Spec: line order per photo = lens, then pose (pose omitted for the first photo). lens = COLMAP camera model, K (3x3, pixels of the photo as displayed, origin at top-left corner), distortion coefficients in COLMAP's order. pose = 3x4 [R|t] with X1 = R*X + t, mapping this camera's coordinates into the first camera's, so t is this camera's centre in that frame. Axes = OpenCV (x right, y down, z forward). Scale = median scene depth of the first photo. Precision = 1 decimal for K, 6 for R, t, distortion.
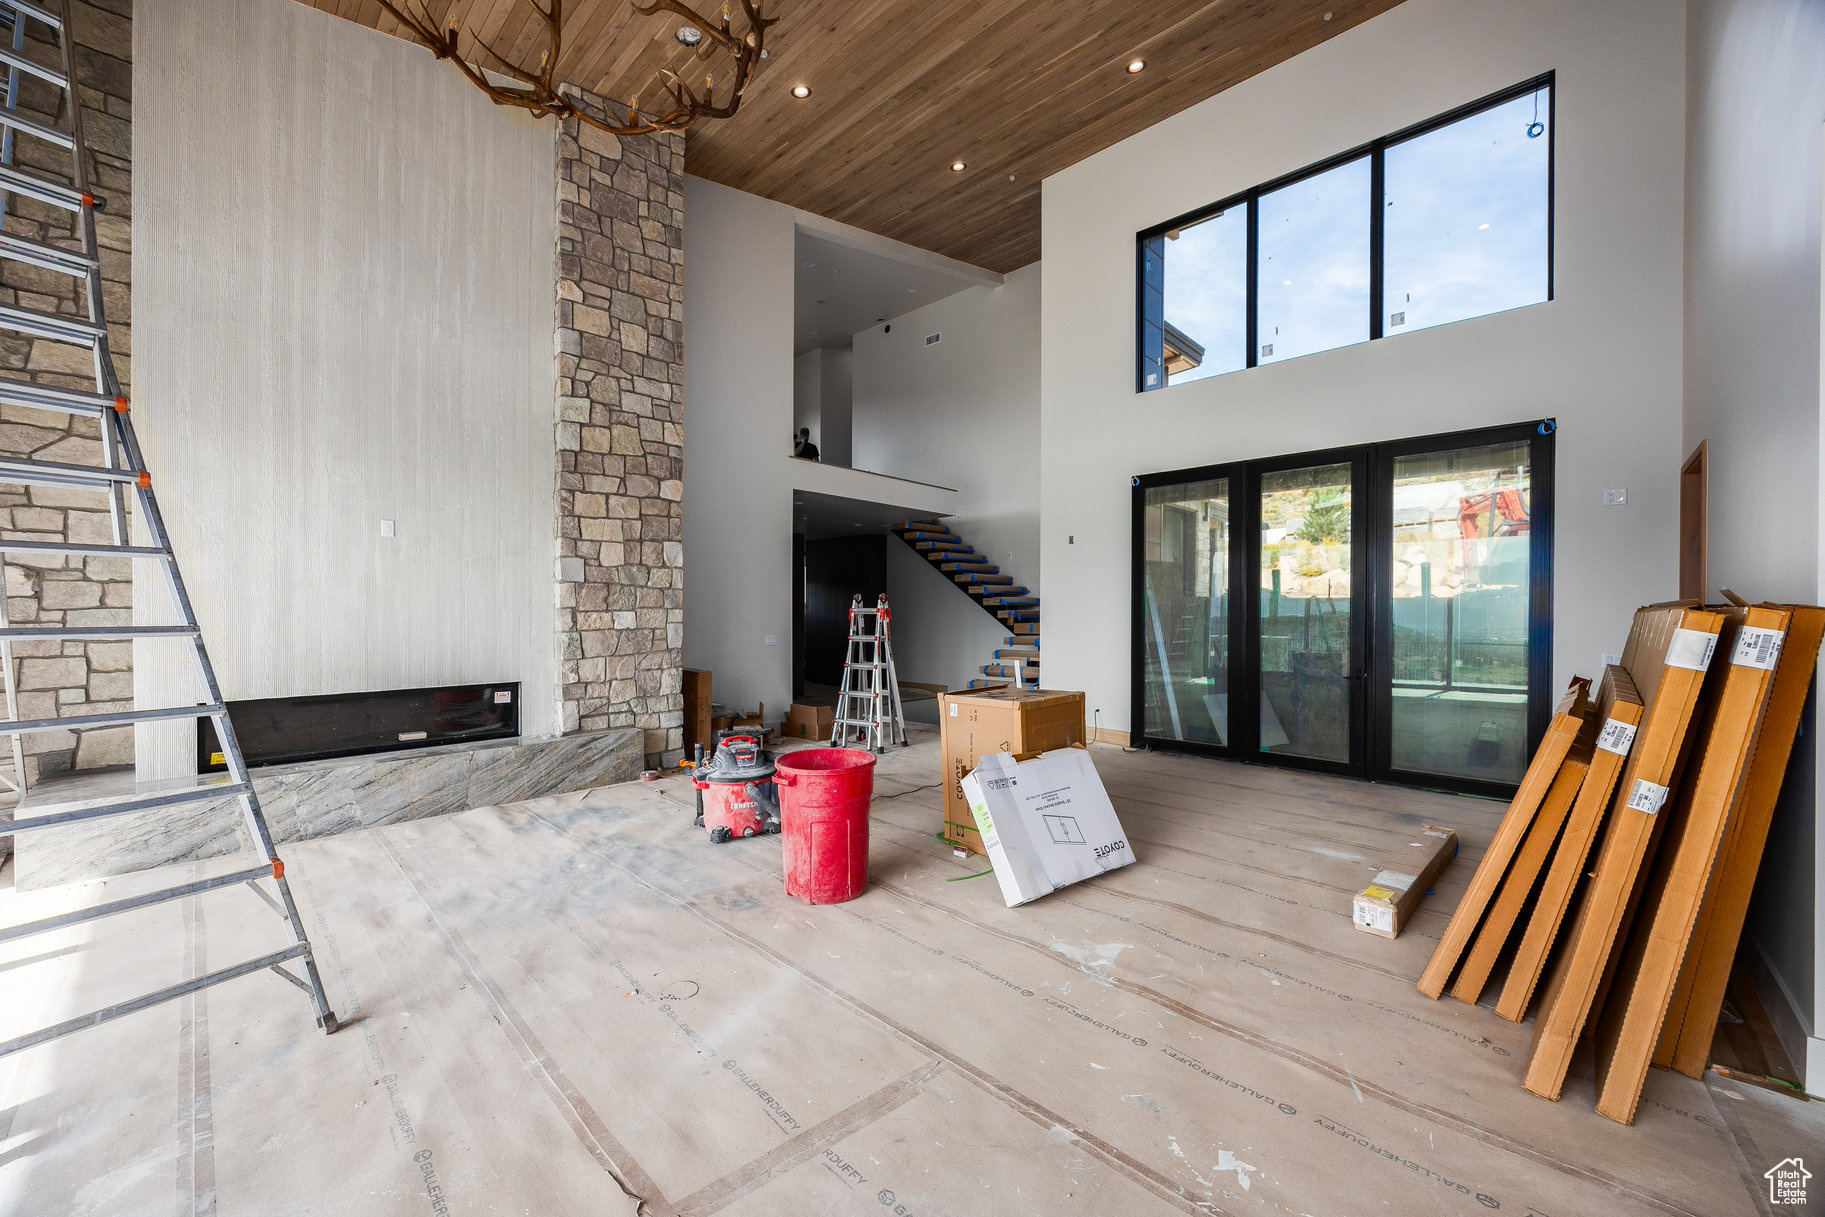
lens RADIAL K [[694.3, 0, 912.5], [0, 694.3, 608.5], [0, 0, 1]] dist [0.000245, 0.000038]
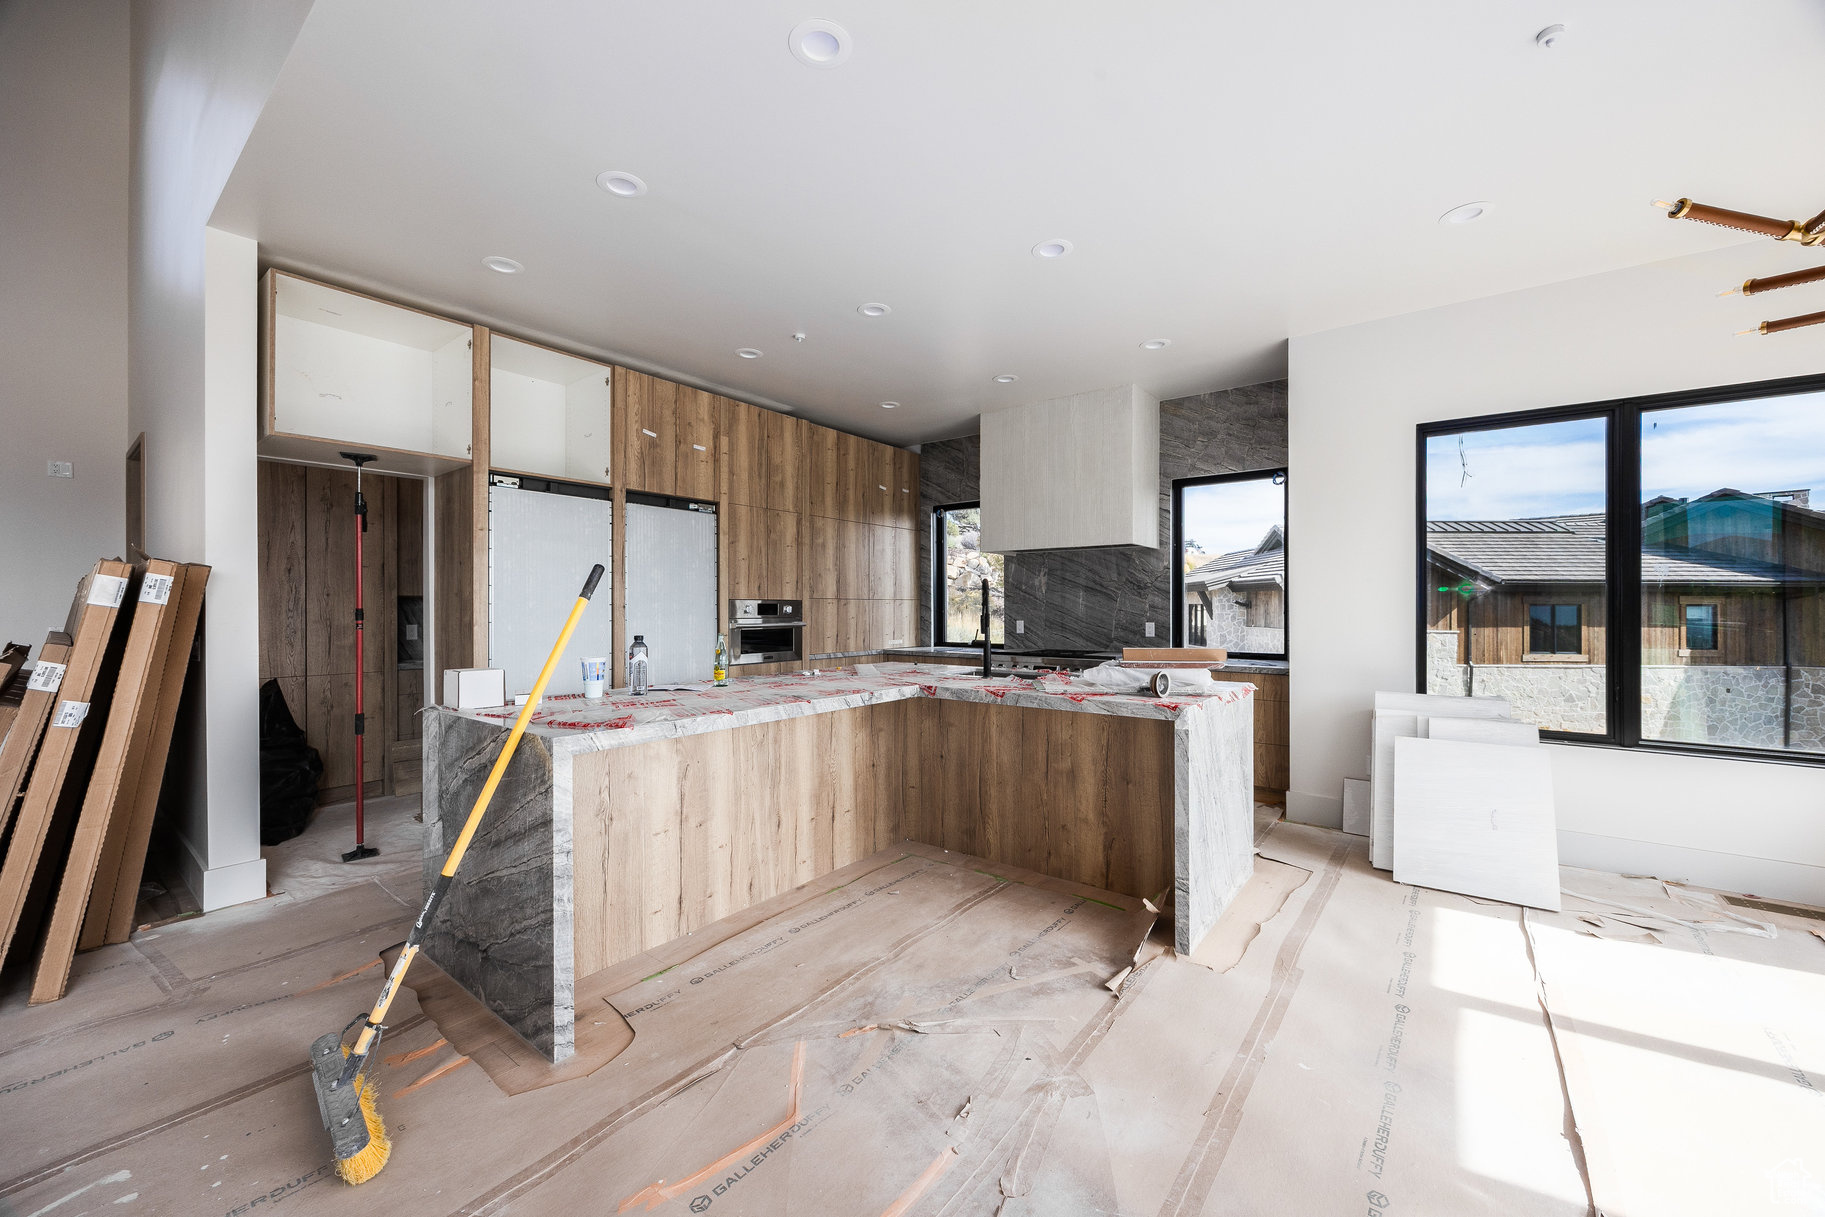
lens RADIAL K [[694.3, 0, 912.5], [0, 694.3, 608.5], [0, 0, 1]] dist [0.000245, 0.000038]
pose [[-0.095675, -0.014120, 0.995313, -0.273387], [0.000628, 0.999898, 0.014246, 0.071549], [-0.995412, 0.001988, -0.095656, -0.332042]]
